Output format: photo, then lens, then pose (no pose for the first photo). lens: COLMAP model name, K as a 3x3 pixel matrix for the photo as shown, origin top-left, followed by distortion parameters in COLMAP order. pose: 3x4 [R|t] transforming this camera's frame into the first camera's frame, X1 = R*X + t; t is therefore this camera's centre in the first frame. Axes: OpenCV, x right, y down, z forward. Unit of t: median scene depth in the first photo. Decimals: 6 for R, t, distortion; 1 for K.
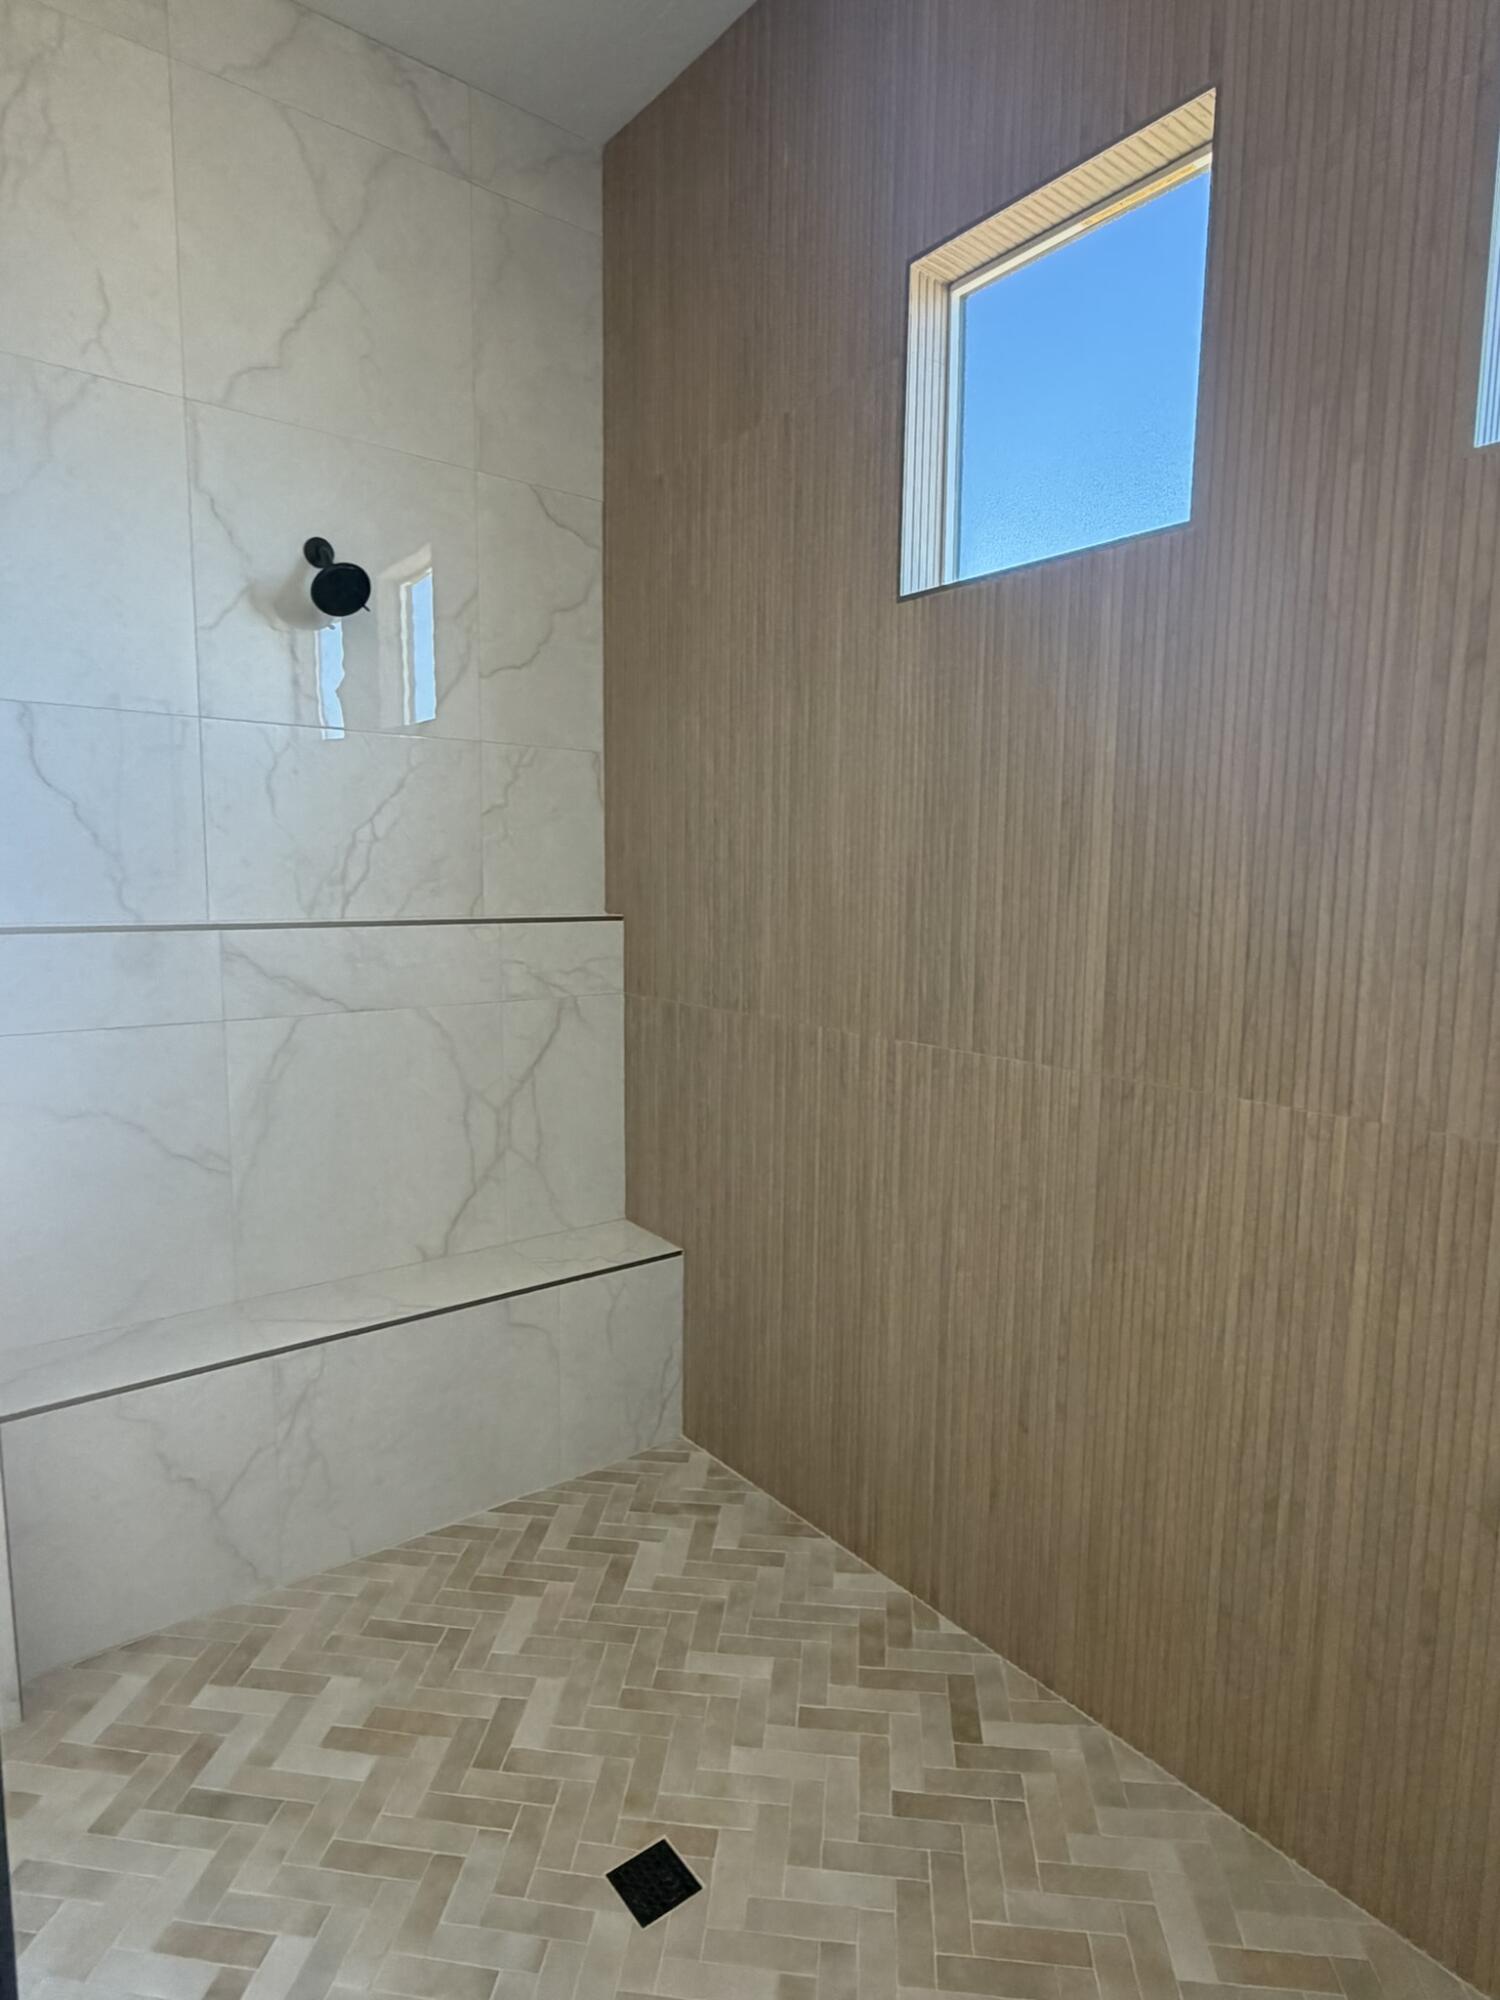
lens RADIAL K [[1111.1, 0, 739.4], [0, 1111.1, 1003.4], [0, 0, 1]] dist [-0.002237, 0.001316]
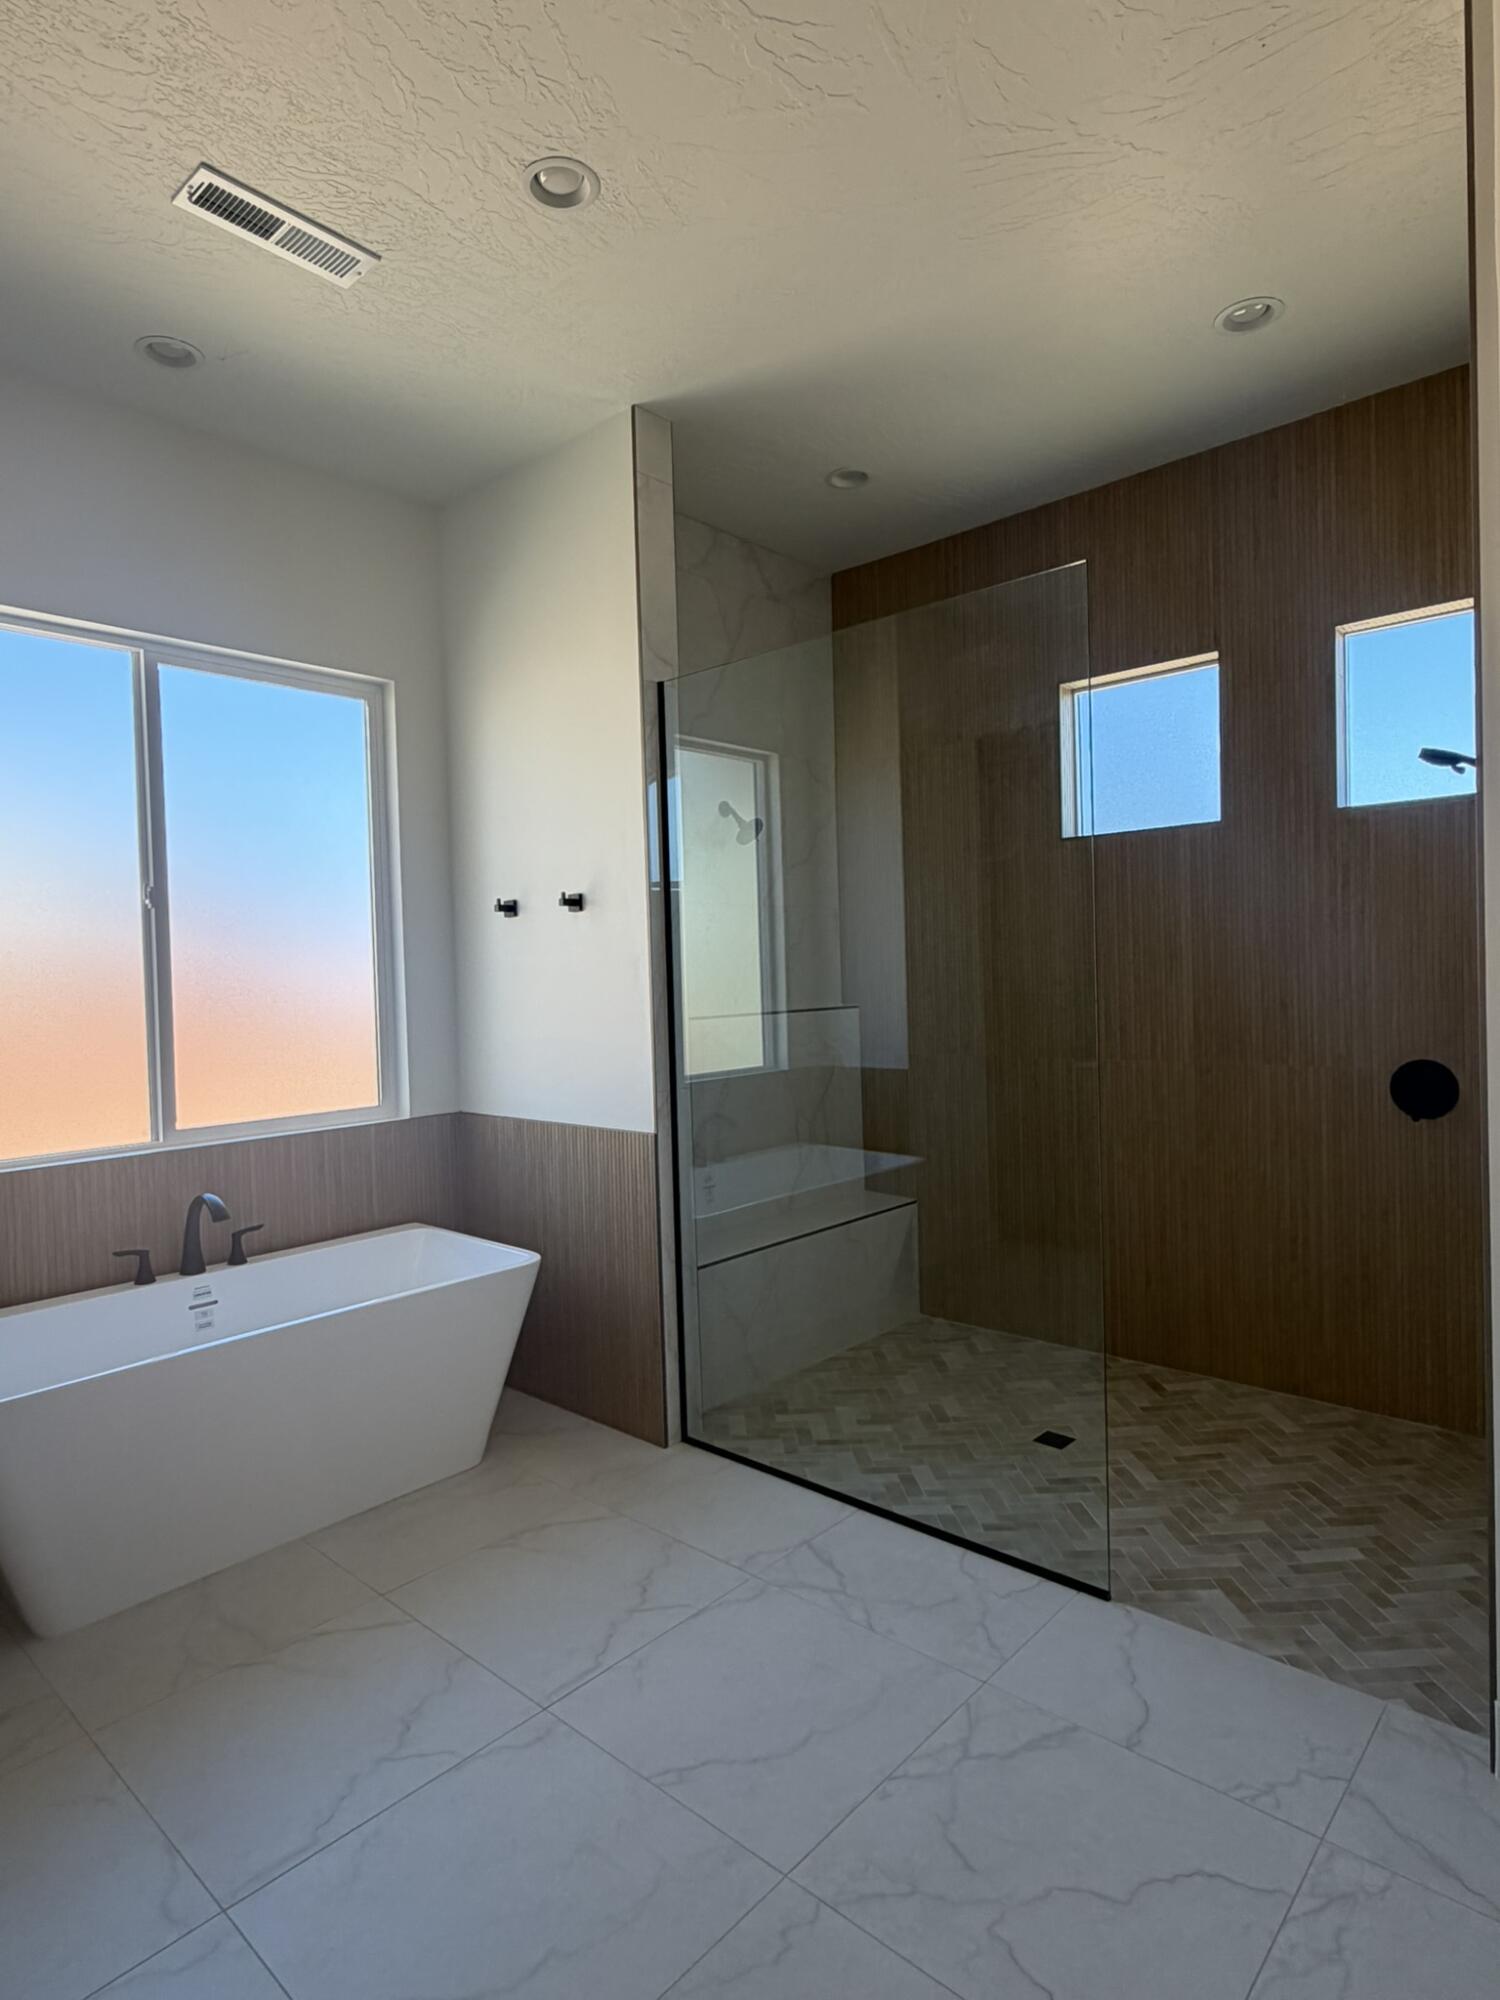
lens RADIAL K [[1111.1, 0, 738.4], [0, 1111.1, 999.9], [0, 0, 1]] dist [-0.002237, 0.001316]
pose [[0.985997, -0.043474, 0.160995, -0.851560], [0.058262, 0.994388, -0.088304, 0.078400], [-0.156252, 0.096448, 0.982997, -0.956462]]
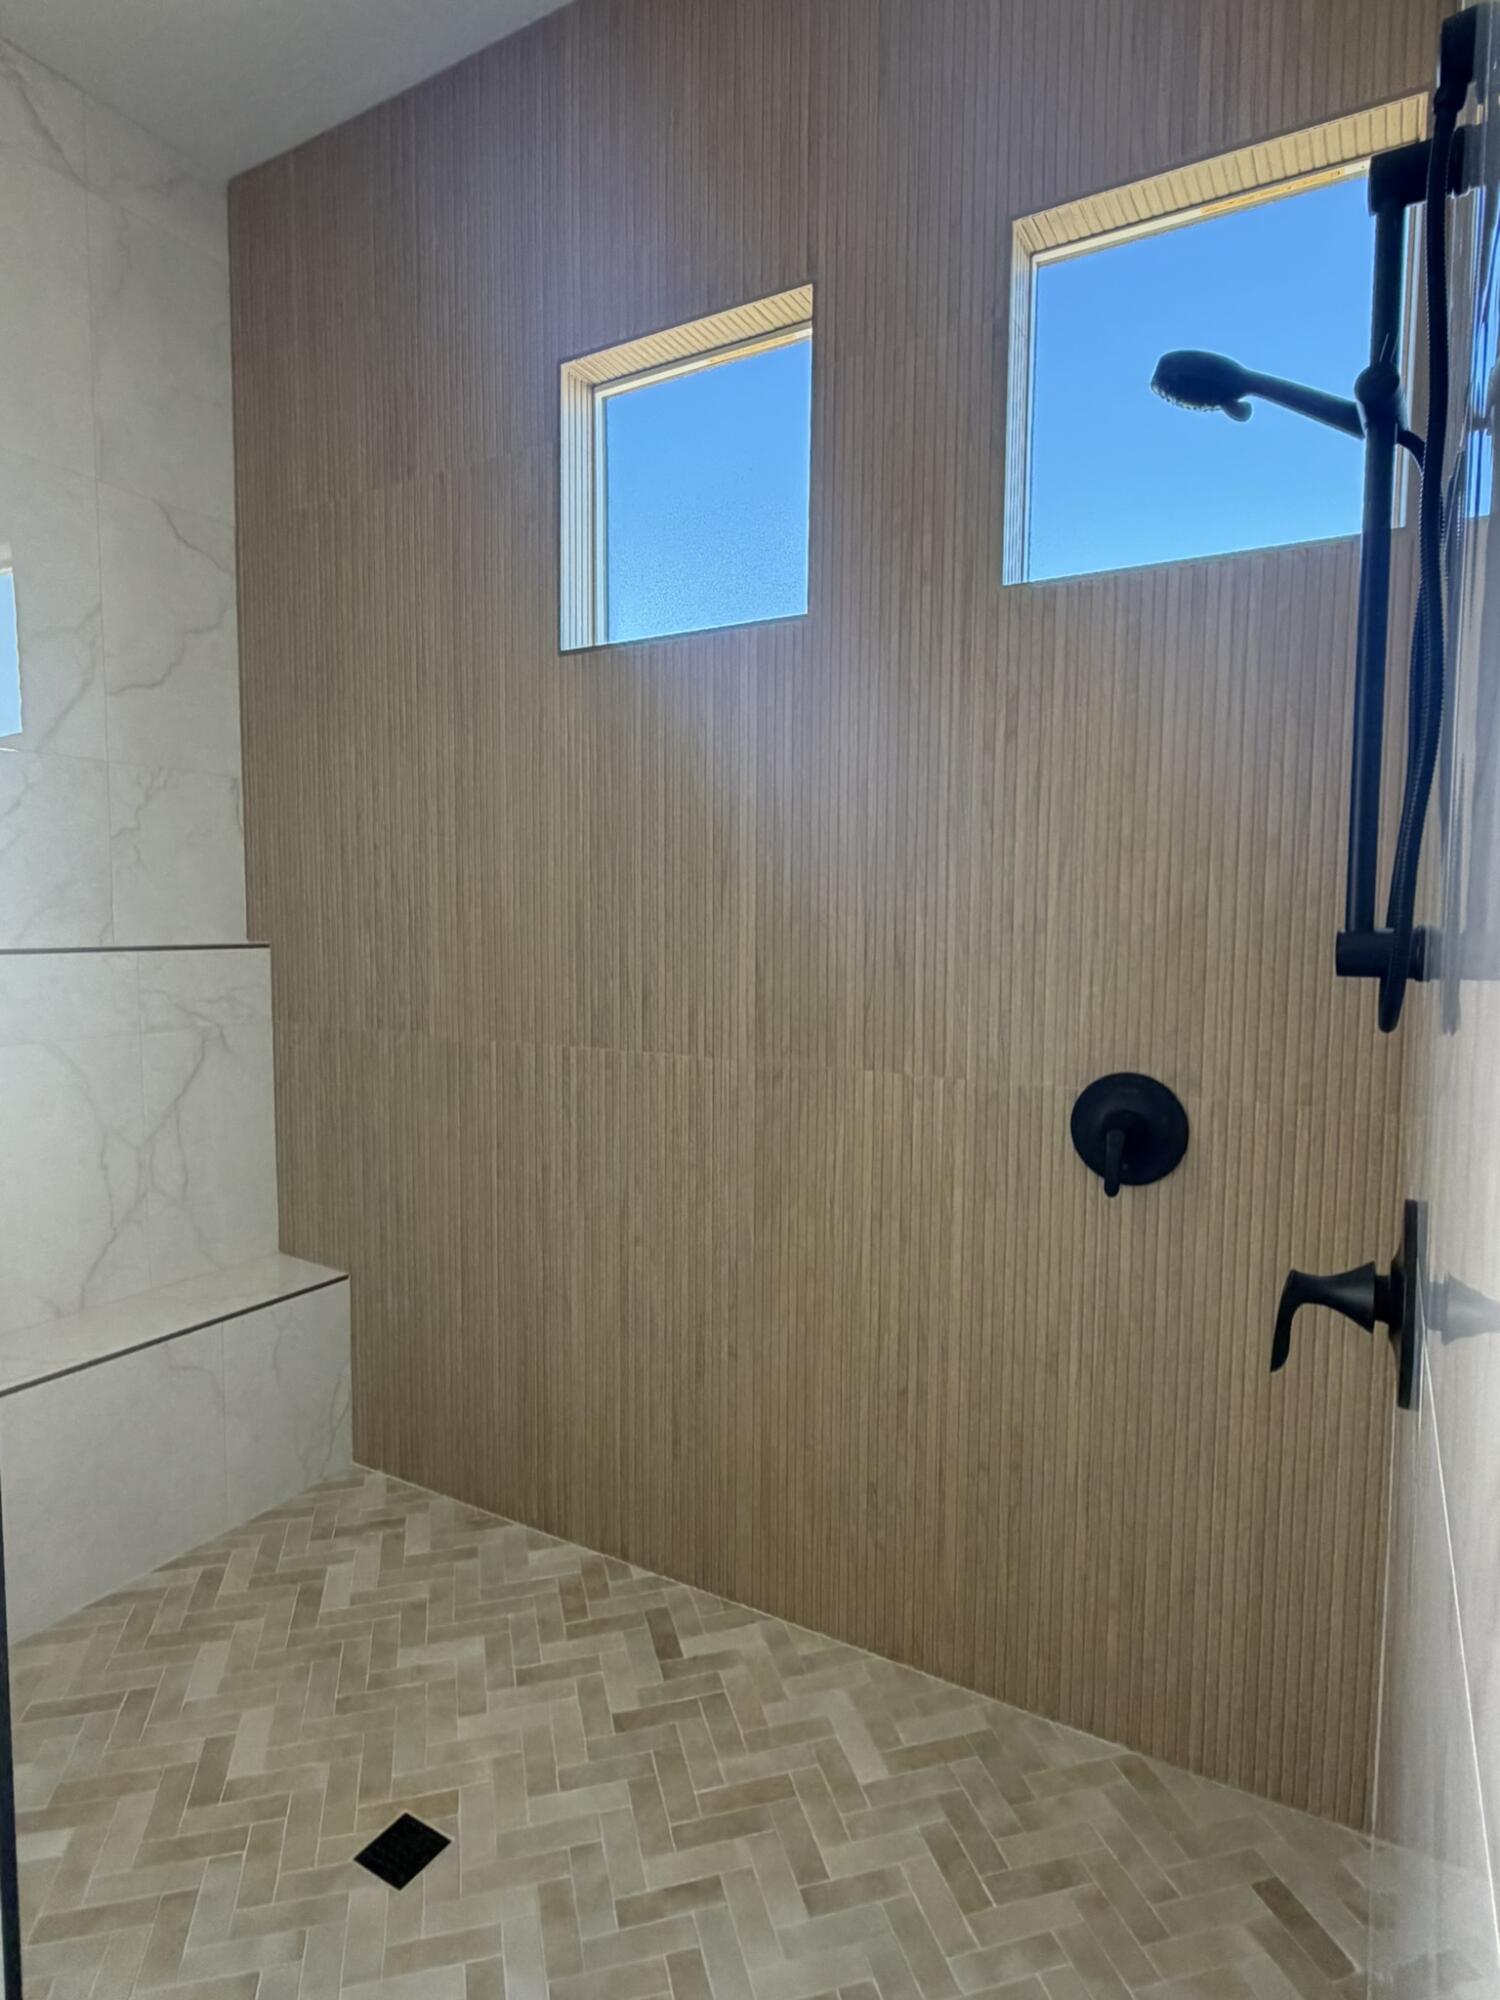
lens RADIAL K [[1111.1, 0, 742.3], [0, 1111.1, 1001.5], [0, 0, 1]] dist [-0.002237, 0.001316]
pose [[0.930569, -0.031894, 0.364725, -0.115348], [0.045363, 0.998566, -0.028419, 0.030910], [-0.363296, 0.042991, 0.930681, -0.107109]]
